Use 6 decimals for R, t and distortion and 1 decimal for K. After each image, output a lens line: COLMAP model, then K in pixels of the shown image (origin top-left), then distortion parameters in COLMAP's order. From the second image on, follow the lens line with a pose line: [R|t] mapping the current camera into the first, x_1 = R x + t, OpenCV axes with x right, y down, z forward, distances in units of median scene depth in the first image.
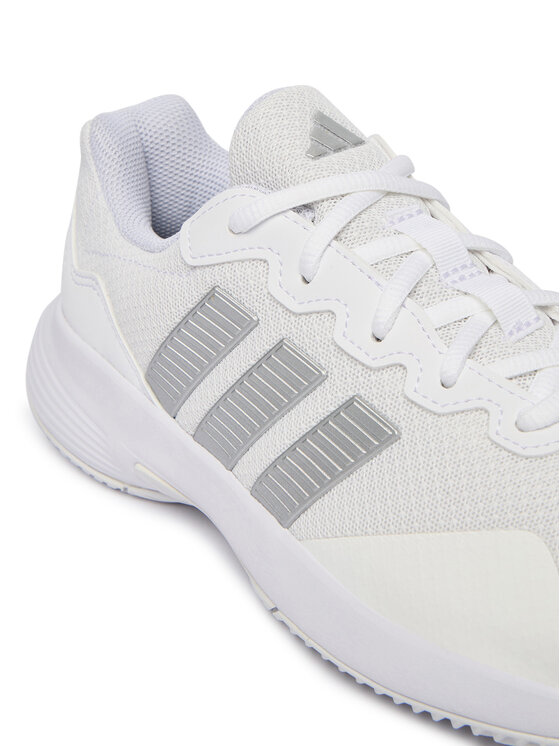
lens RADIAL K [[1299.9, 0, 279.5], [0, 1299.9, 371.5], [0, 0, 1]] dist [-0.174797, 0.000000]
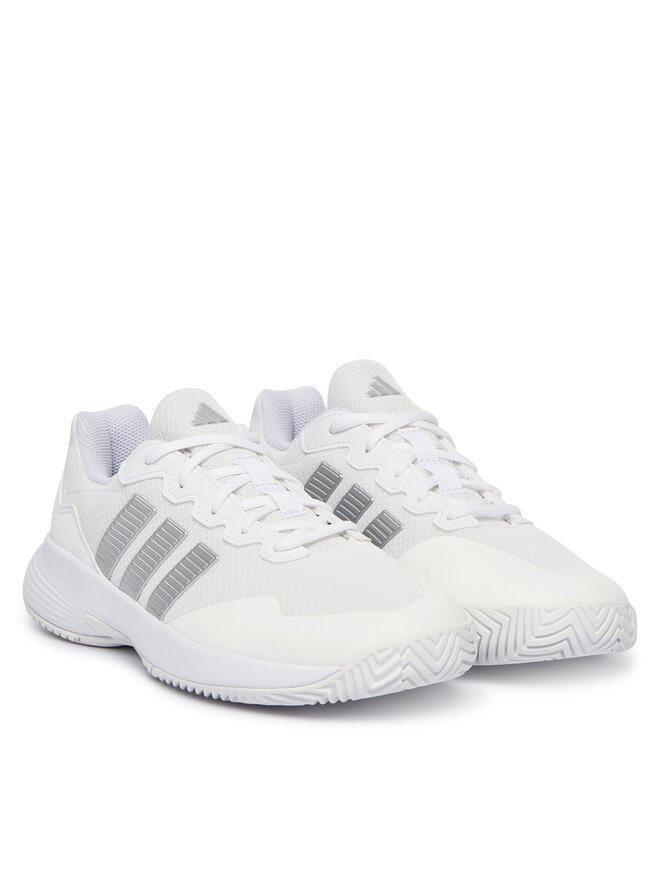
lens RADIAL K [[2611.0, 0, 330.5], [0, 2611.0, 439.7], [0, 0, 1]] dist [-1.145219, 0.000000]
pose [[0.996165, 0.046138, -0.074337, 0.480285], [-0.065803, 0.955053, -0.289038, 0.877499], [0.057660, 0.292821, 0.954427, -2.403436]]
